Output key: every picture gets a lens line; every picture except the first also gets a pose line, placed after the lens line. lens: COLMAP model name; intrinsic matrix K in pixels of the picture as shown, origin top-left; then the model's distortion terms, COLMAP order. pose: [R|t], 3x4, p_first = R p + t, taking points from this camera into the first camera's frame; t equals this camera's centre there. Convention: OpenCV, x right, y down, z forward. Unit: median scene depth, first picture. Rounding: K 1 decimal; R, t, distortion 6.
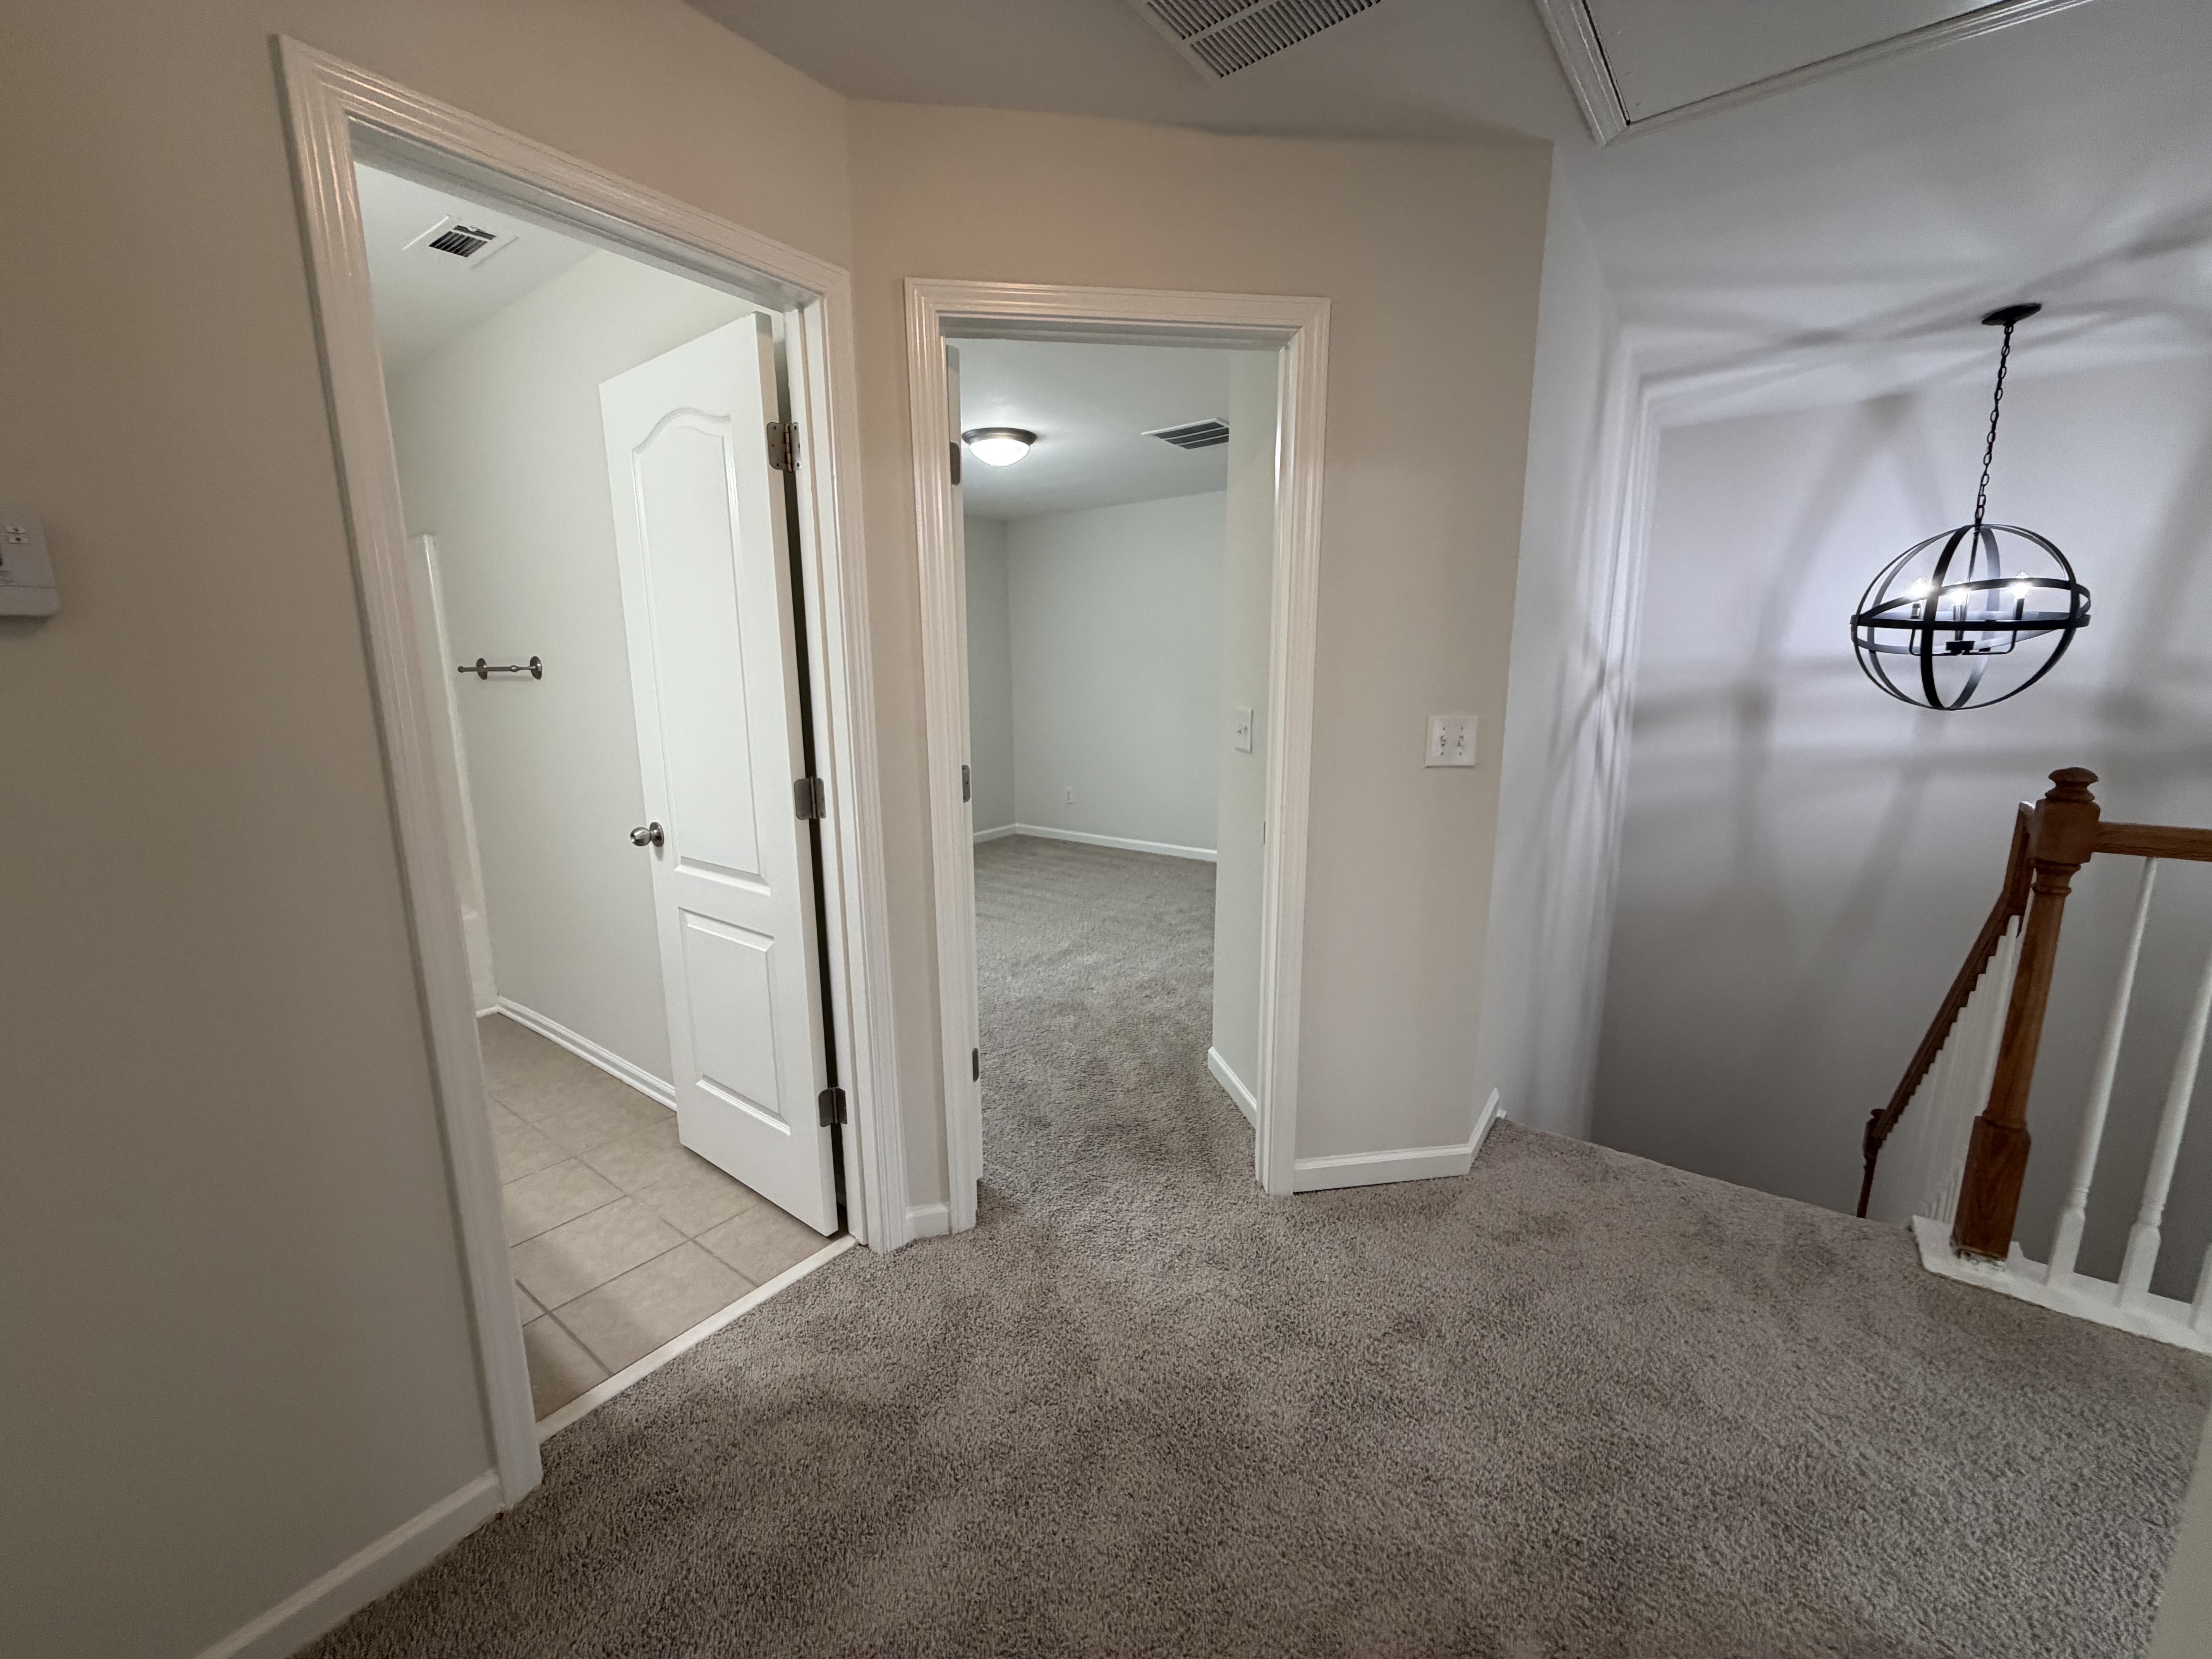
lens RADIAL K [[894.2, 0, 1067.4], [0, 894.2, 819.5], [0, 0, 1]] dist [-0.013550, -0.000075]
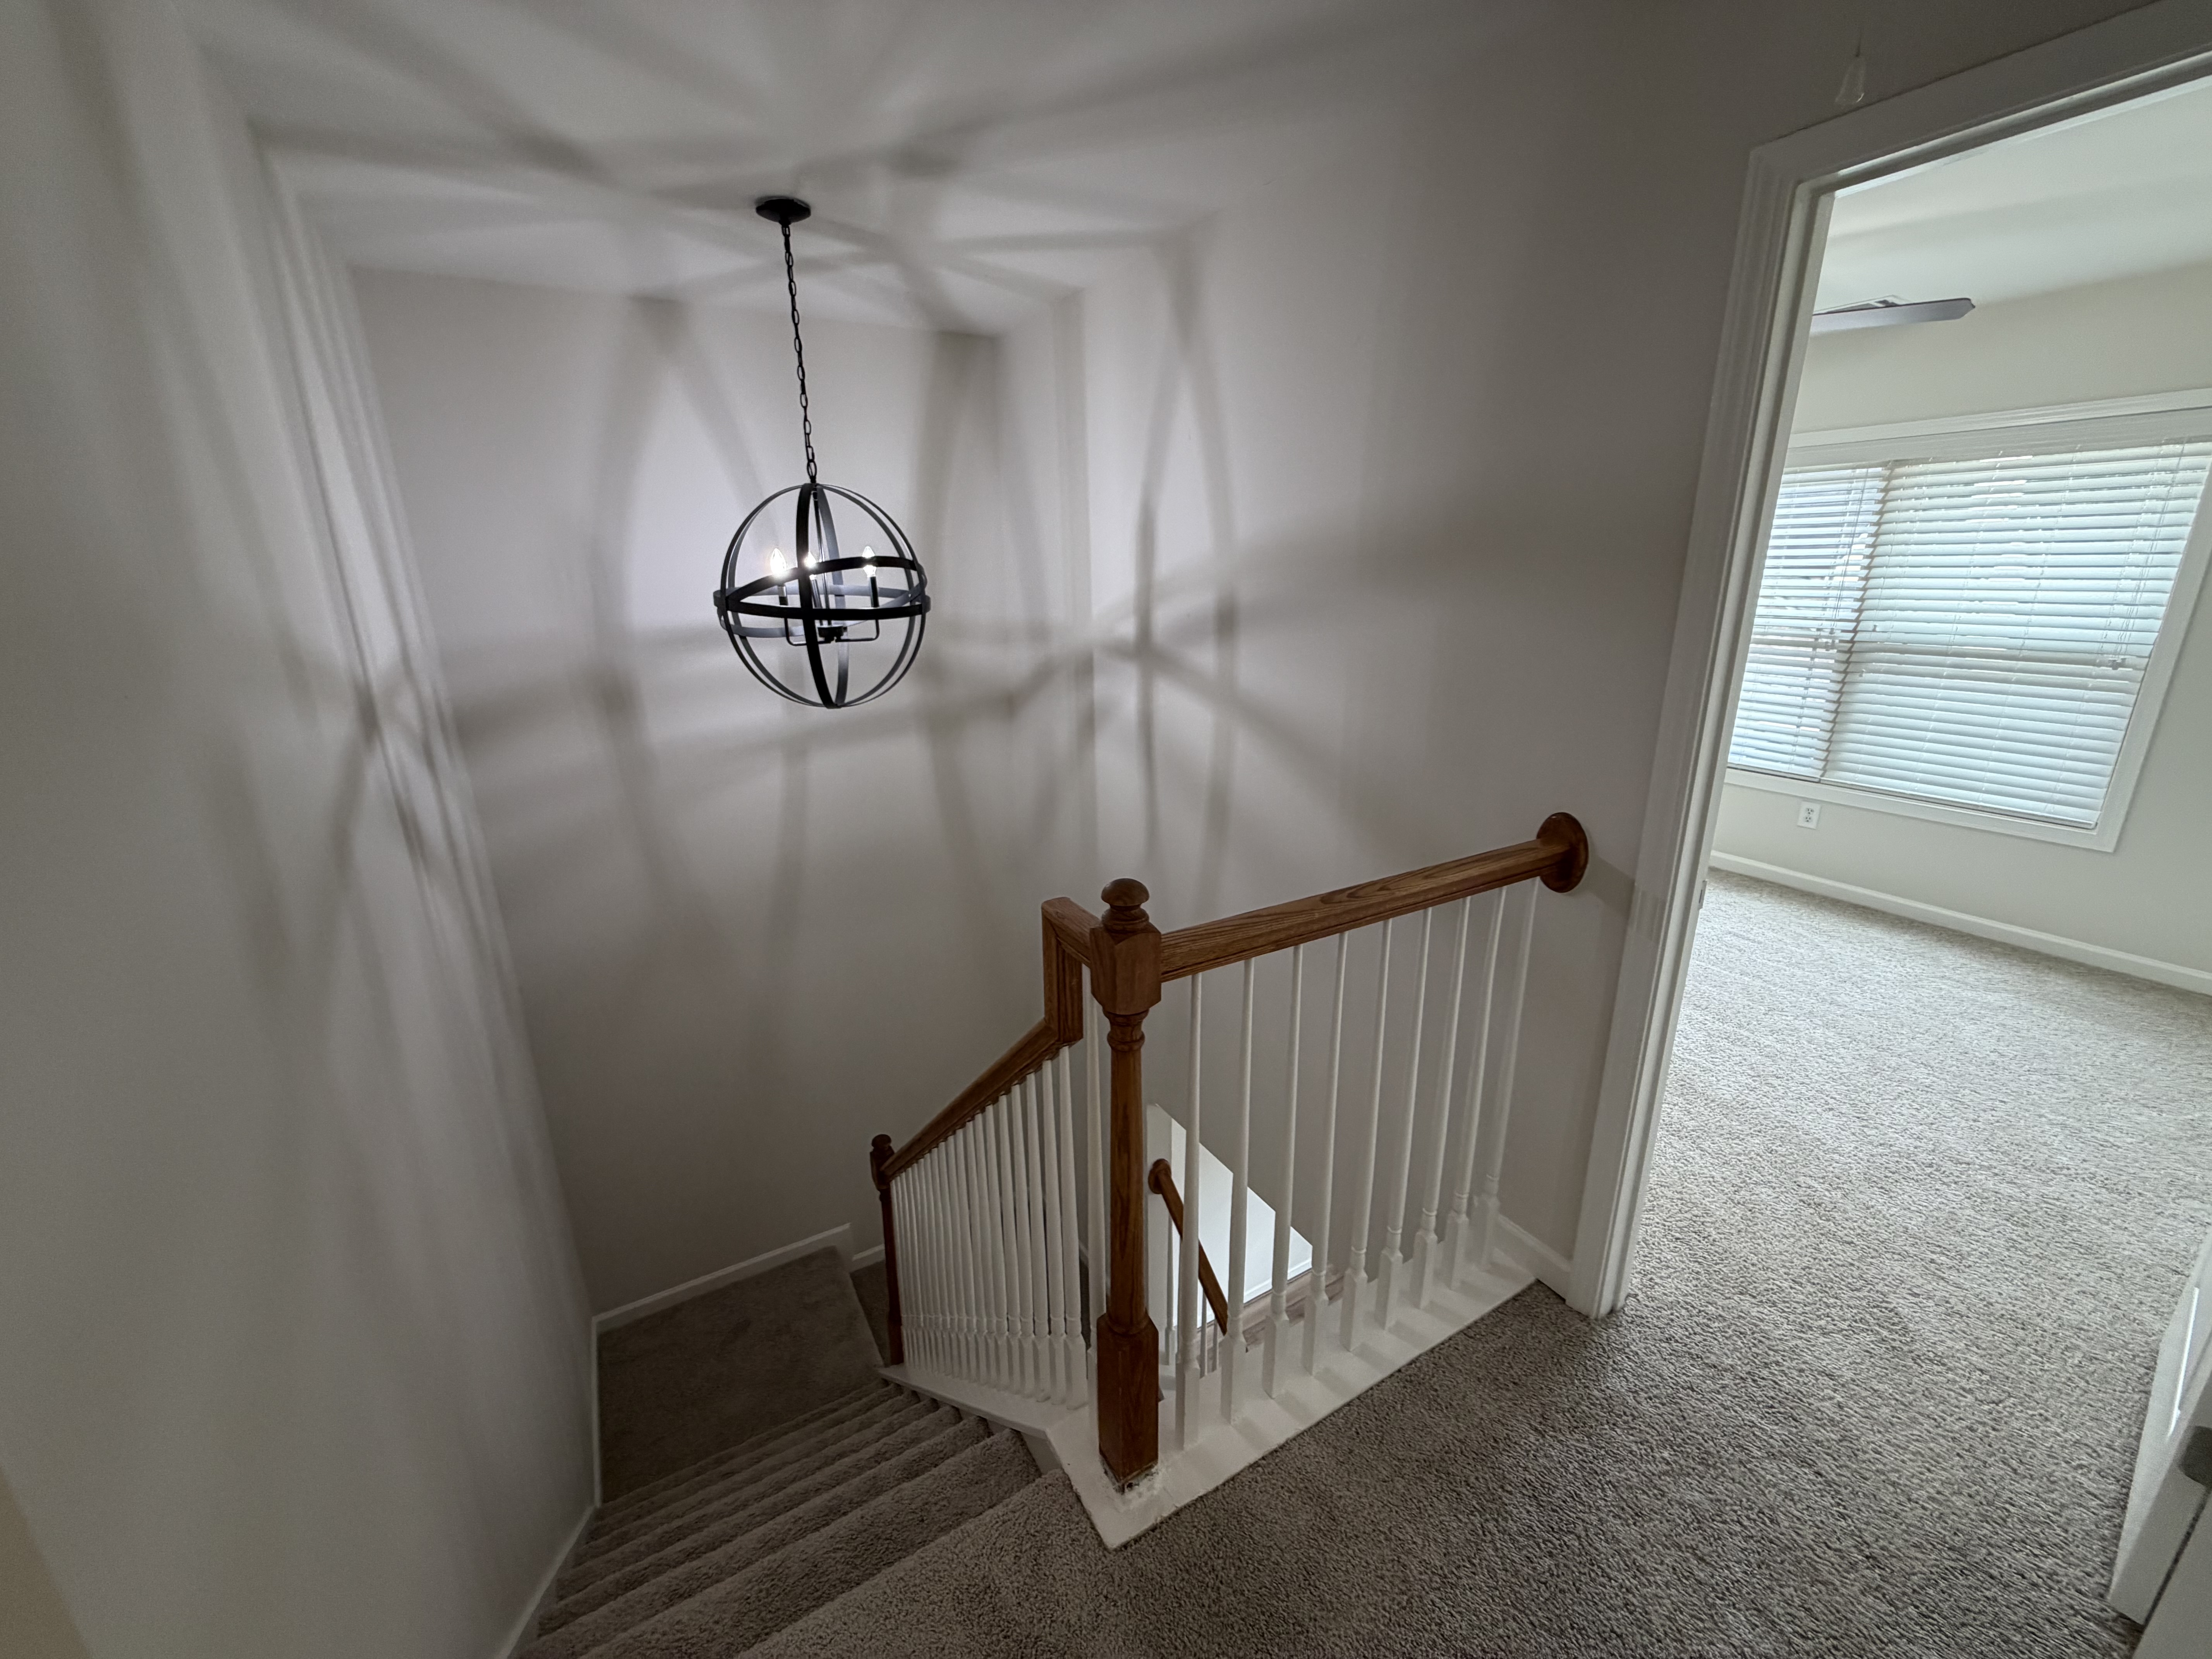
lens RADIAL K [[878.9, 0, 1103.3], [0, 878.9, 822.0], [0, 0, 1]] dist [-0.000057, -0.000357]
pose [[0.374396, -0.263466, 0.889052, 0.316978], [0.174622, 0.961664, 0.211448, -0.154352], [-0.910678, 0.076082, 0.406050, 0.435949]]
